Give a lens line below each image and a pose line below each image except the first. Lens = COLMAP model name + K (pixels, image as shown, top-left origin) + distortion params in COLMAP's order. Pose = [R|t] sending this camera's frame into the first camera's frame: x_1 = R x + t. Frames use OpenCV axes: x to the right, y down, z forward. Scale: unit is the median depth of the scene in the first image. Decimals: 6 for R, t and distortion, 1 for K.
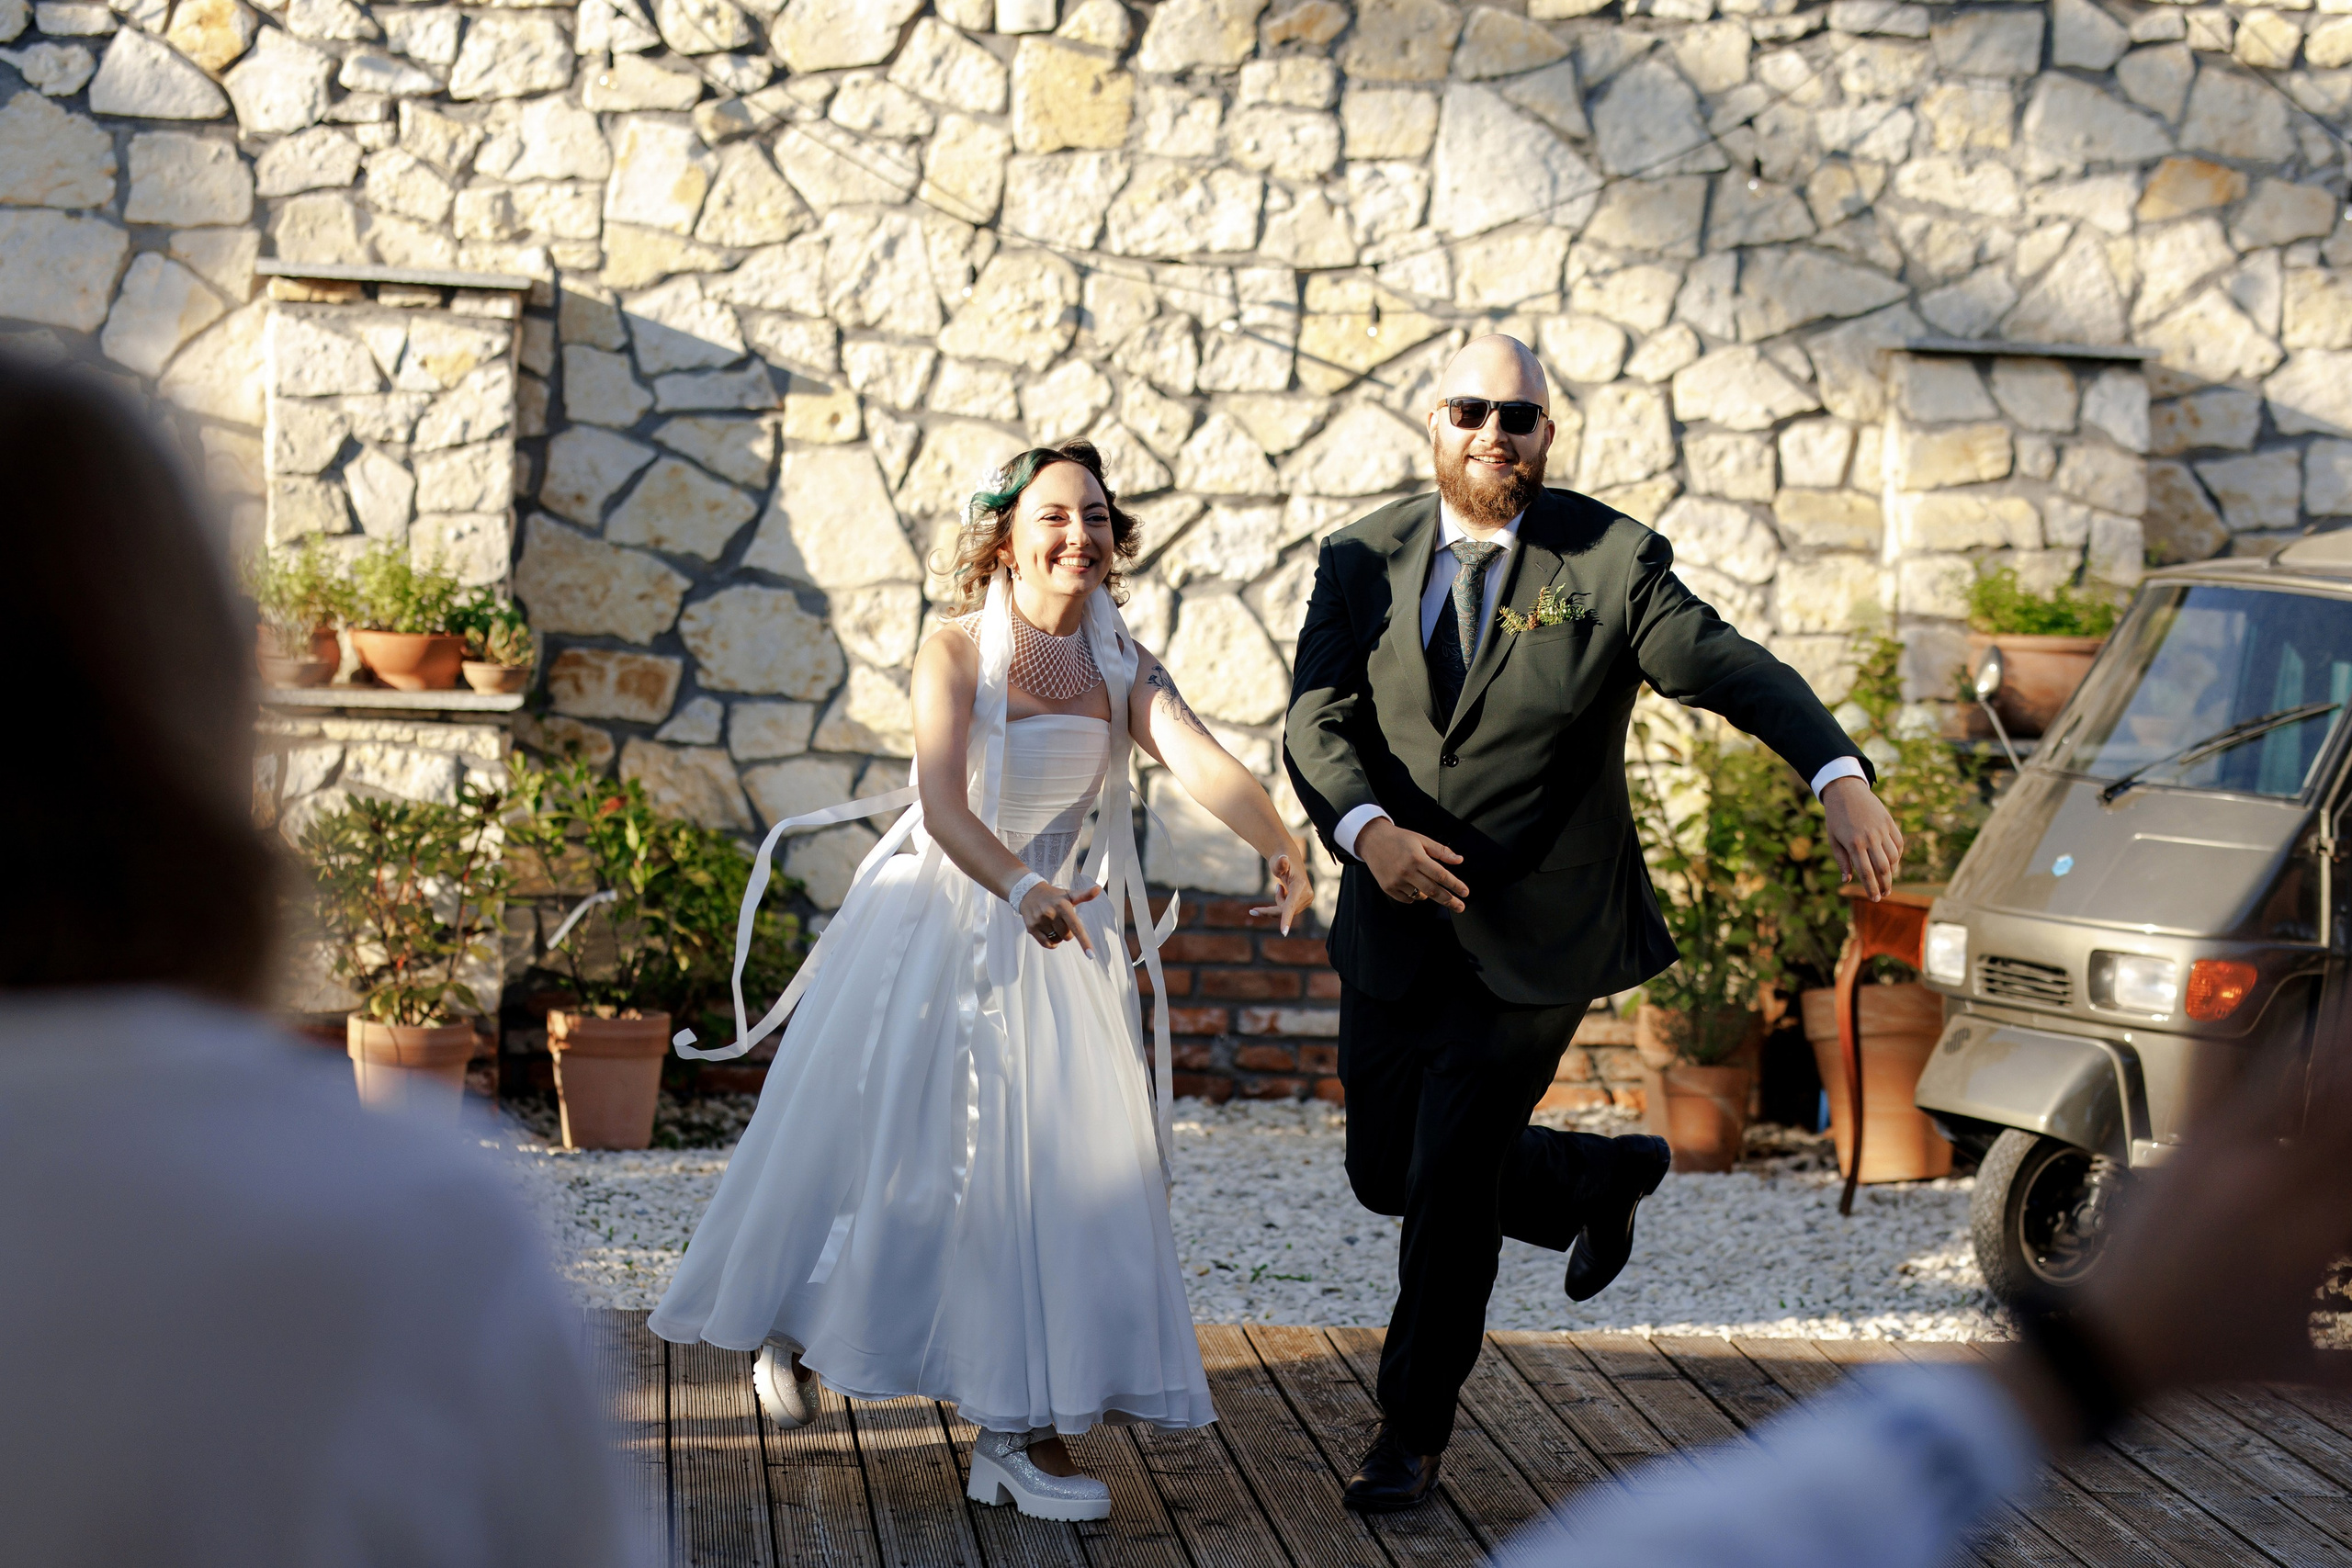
lens RADIAL K [[5690.9, 0, 1178.8], [0, 5690.9, 855.8], [0, 0, 1]] dist [0.008938, 0.276185]
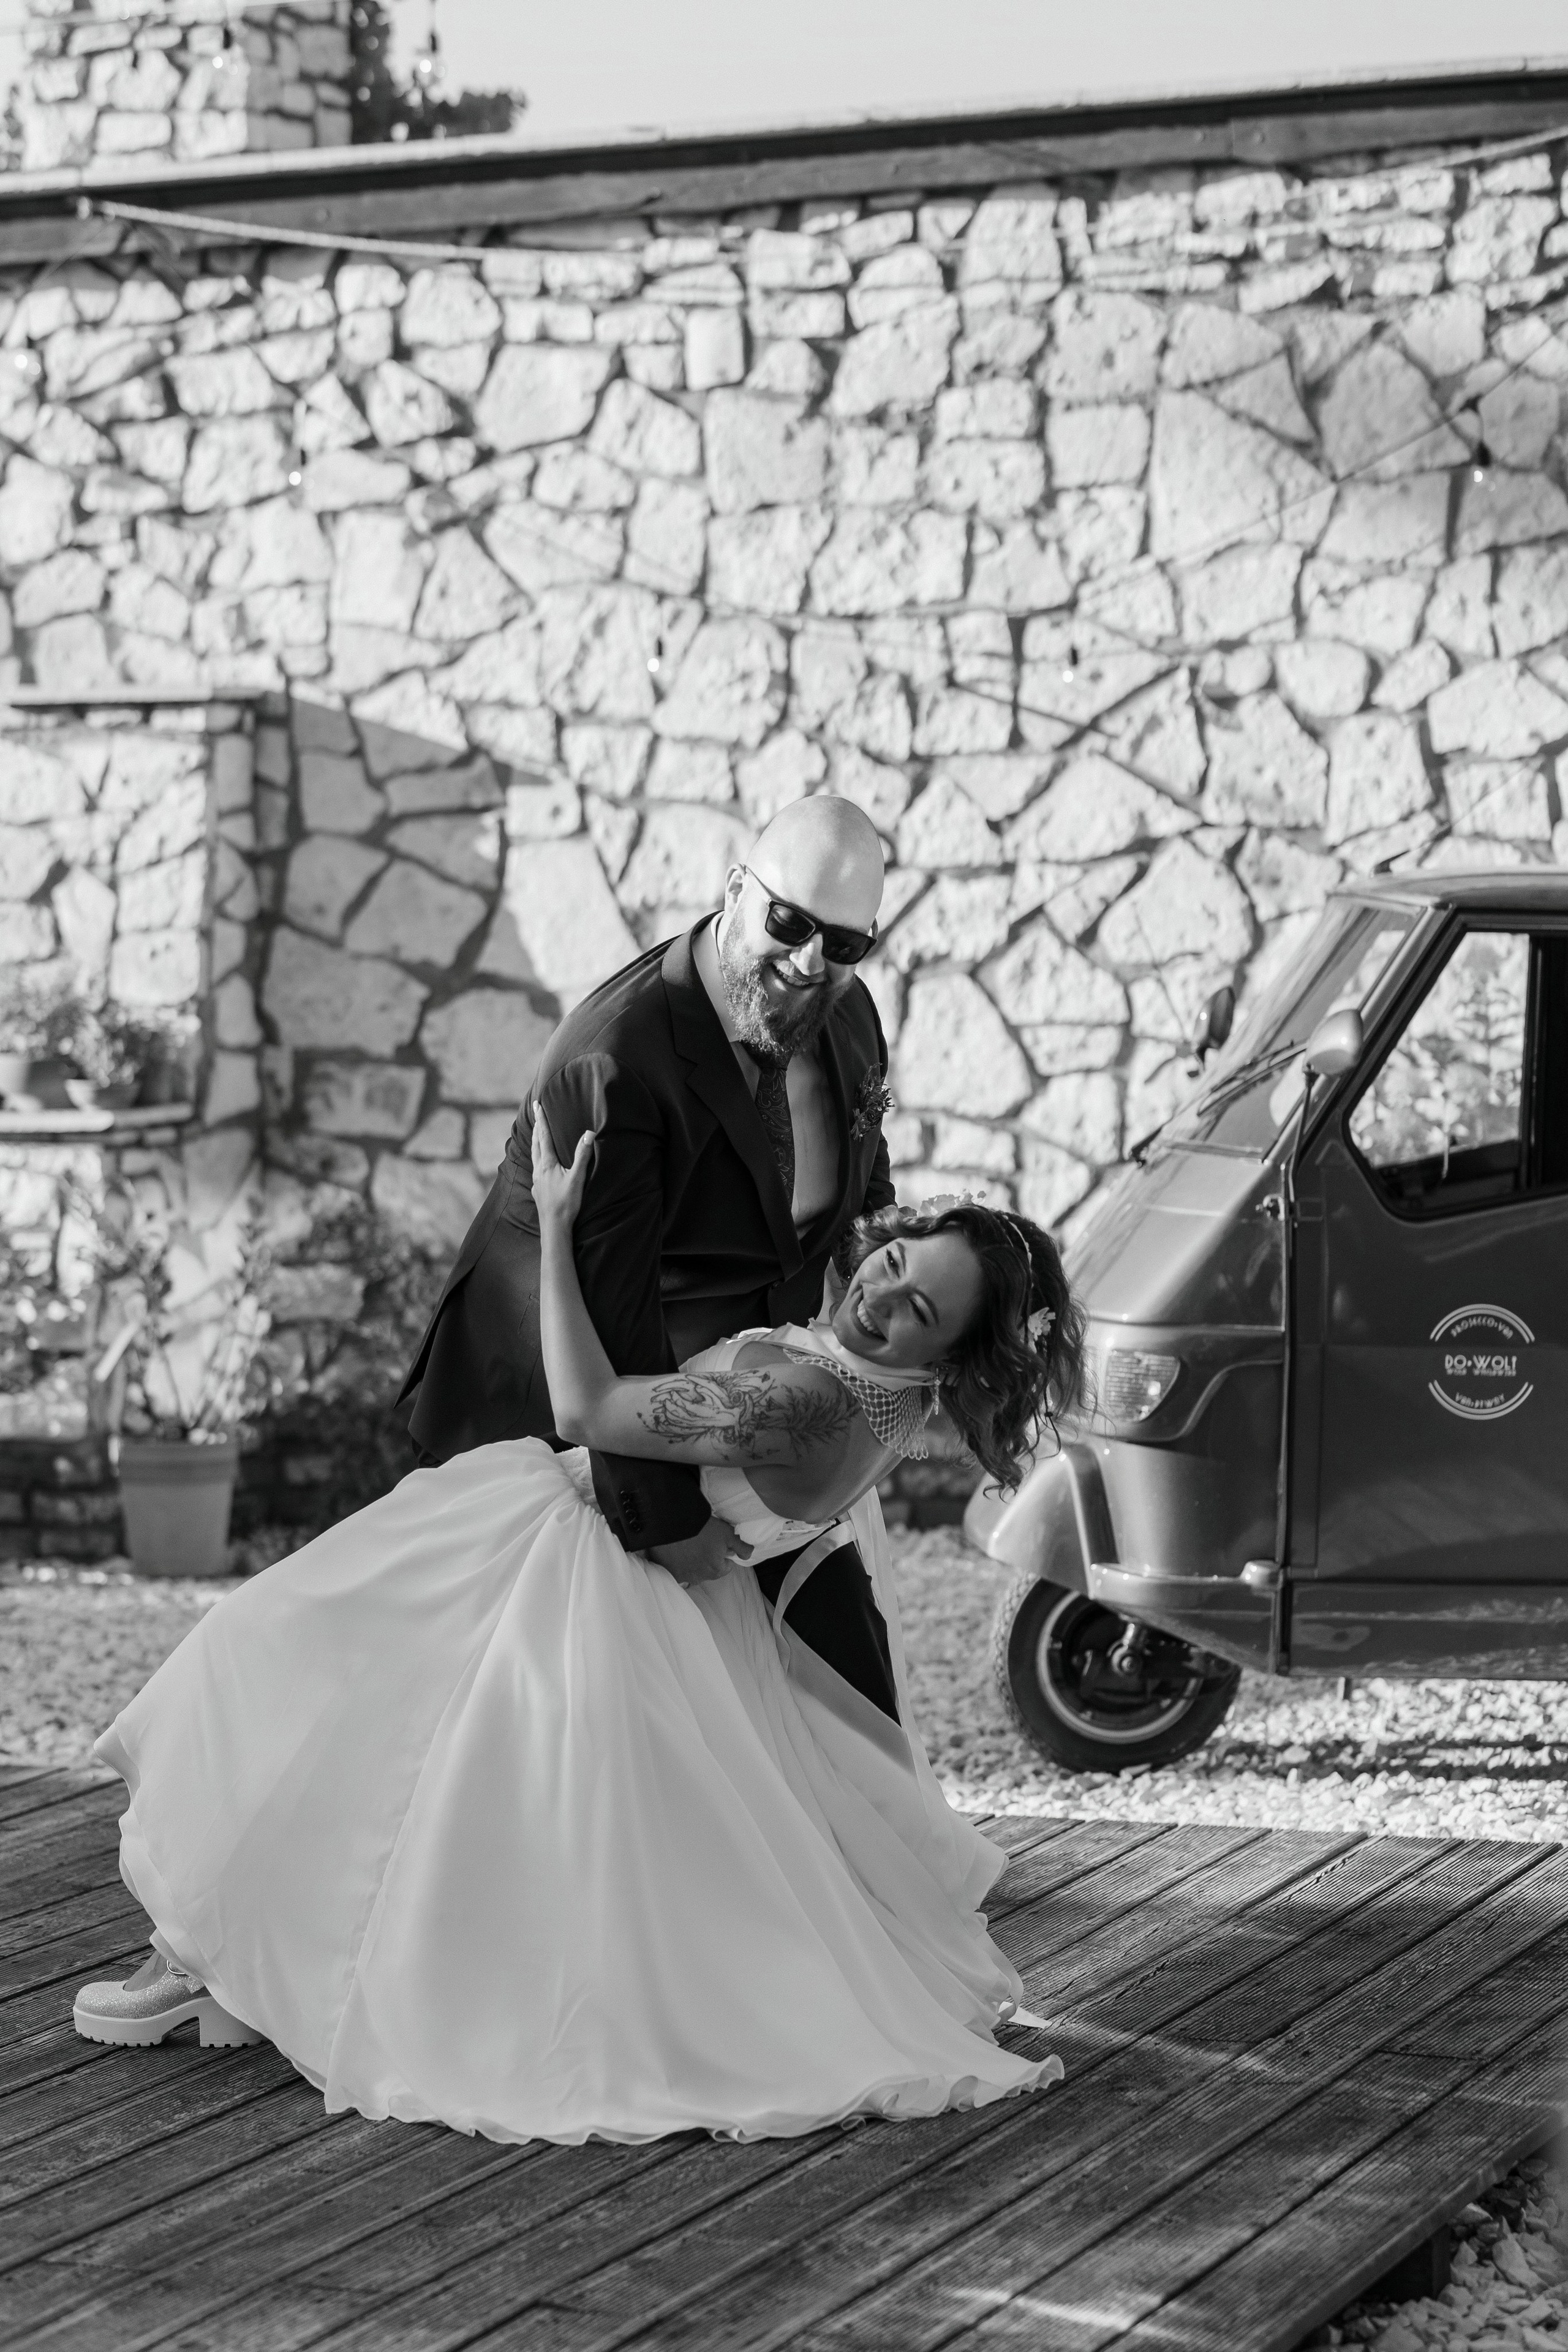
lens RADIAL K [[5691.4, 0, 702.1], [0, 5691.4, 1170.8], [0, 0, 1]] dist [0.008938, 0.276185]
pose [[0.867738, -0.031992, -0.495990, 0.428927], [0.018577, 0.999317, -0.031957, 0.013894], [0.496674, 0.018516, 0.867740, 0.189623]]
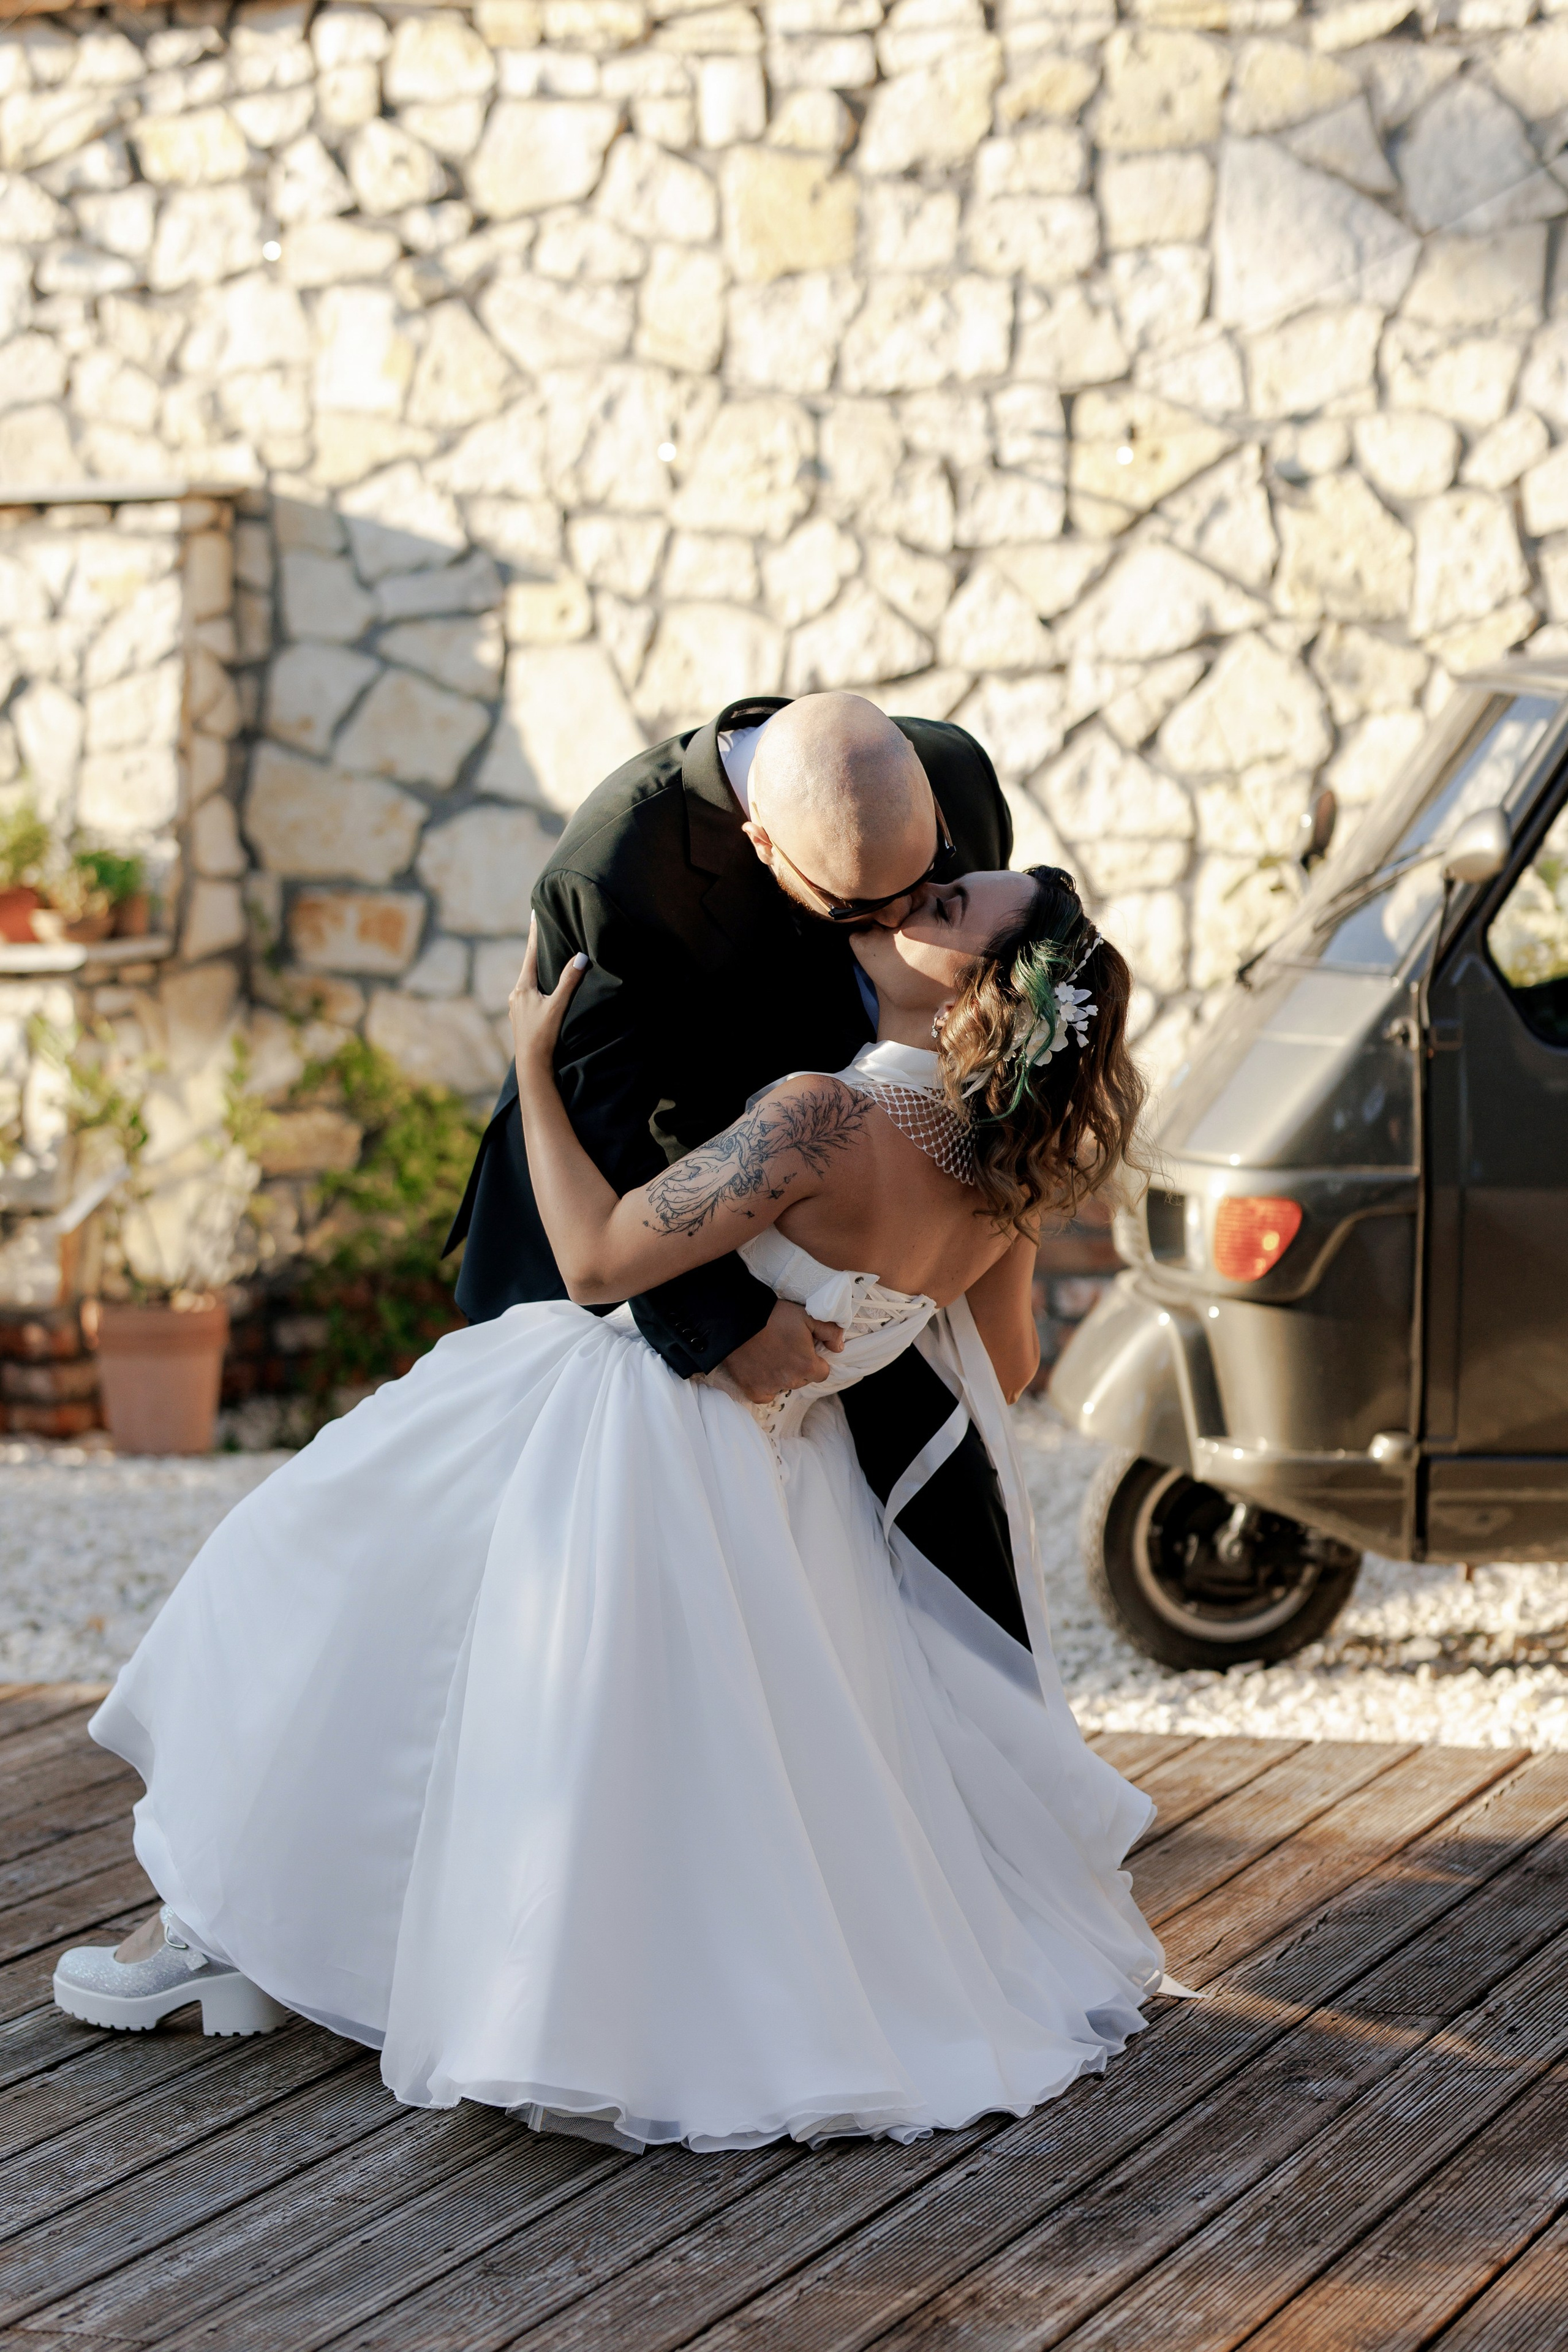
lens RADIAL K [[5691.4, 0, 702.1], [0, 5691.4, 1170.8], [0, 0, 1]] dist [0.008938, 0.276185]
pose [[0.869902, -0.028516, -0.492399, 0.382498], [0.030536, 0.999526, -0.003938, 0.012368], [0.492278, -0.011610, 0.870361, 0.253720]]
